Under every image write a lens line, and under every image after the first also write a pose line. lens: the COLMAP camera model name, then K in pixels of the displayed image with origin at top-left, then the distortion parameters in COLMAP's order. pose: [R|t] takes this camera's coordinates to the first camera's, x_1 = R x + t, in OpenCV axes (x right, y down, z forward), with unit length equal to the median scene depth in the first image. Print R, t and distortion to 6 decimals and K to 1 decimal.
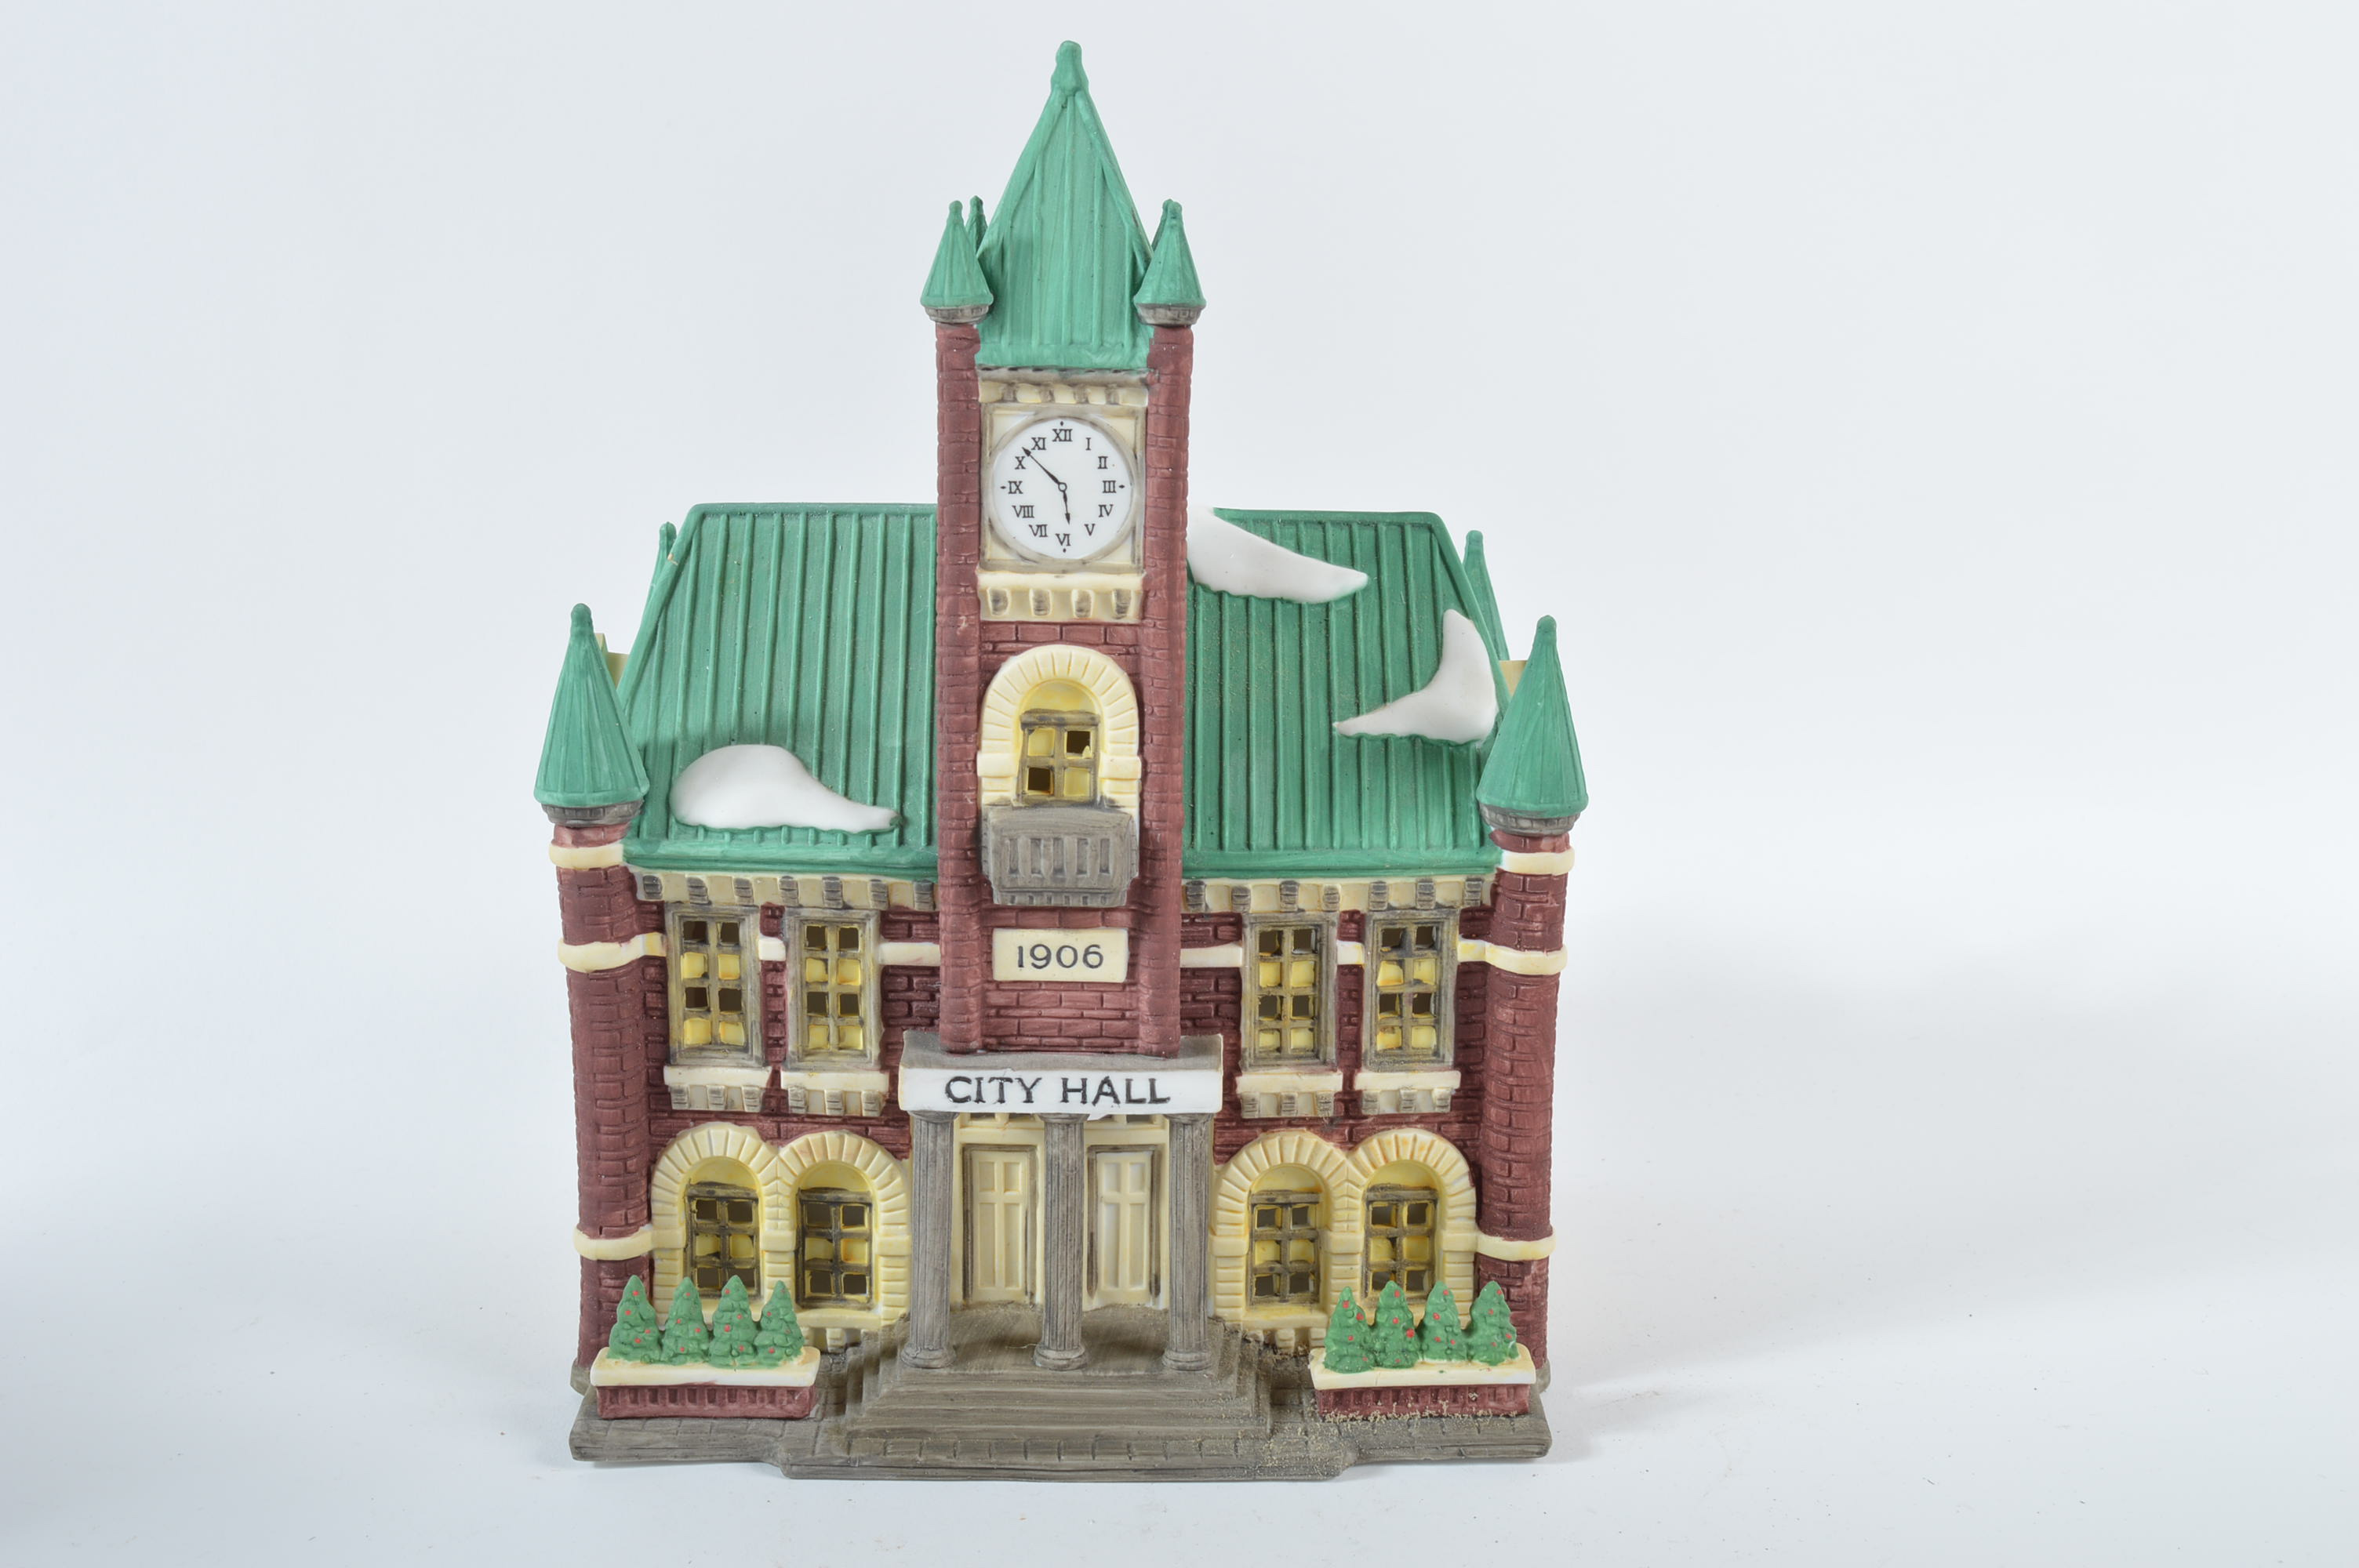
lens RADIAL K [[2764.5, 0, 1175.7], [0, 2764.5, 788.5], [0, 0, 1]] dist [-0.039483, 0.000000]
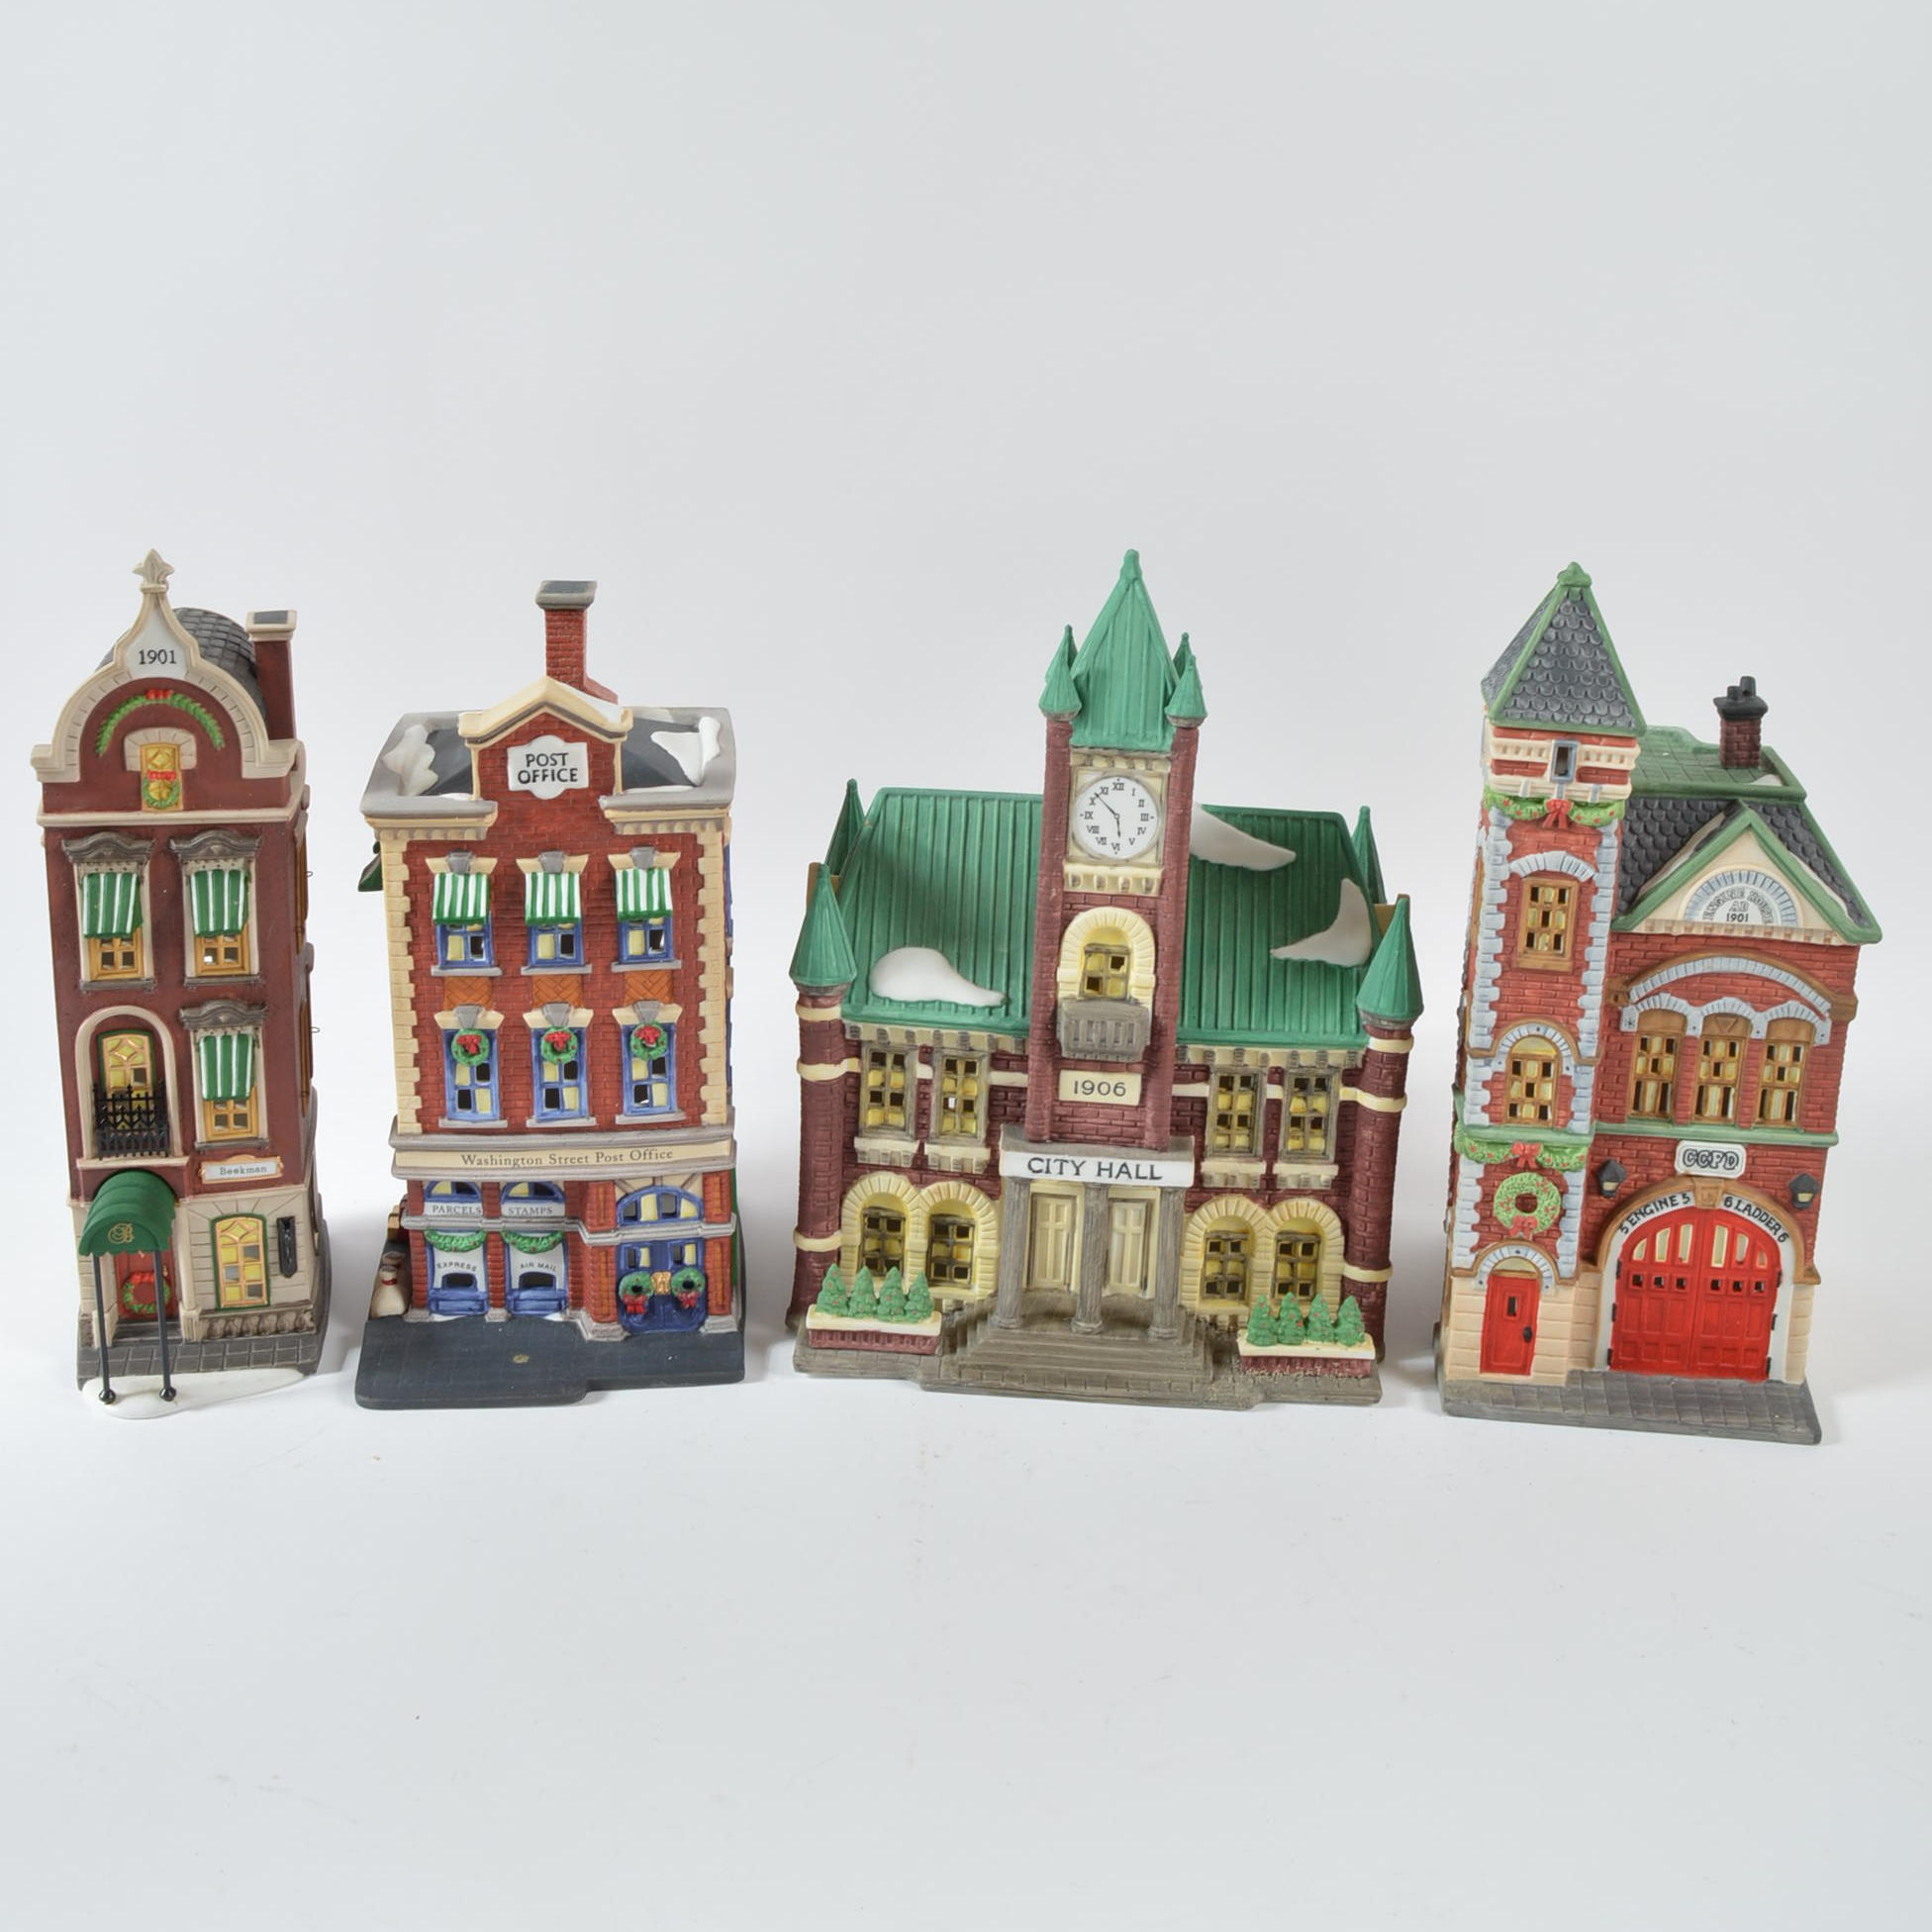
lens RADIAL K [[2427.3, 0, 963.9], [0, 2427.3, 745.6], [0, 0, 1]] dist [-0.065328, 0.000000]
pose [[0.997222, 0.045082, -0.059290, -0.045279], [-0.045025, 0.998983, 0.002302, -0.142287], [0.059334, 0.000374, 0.998238, -0.453069]]
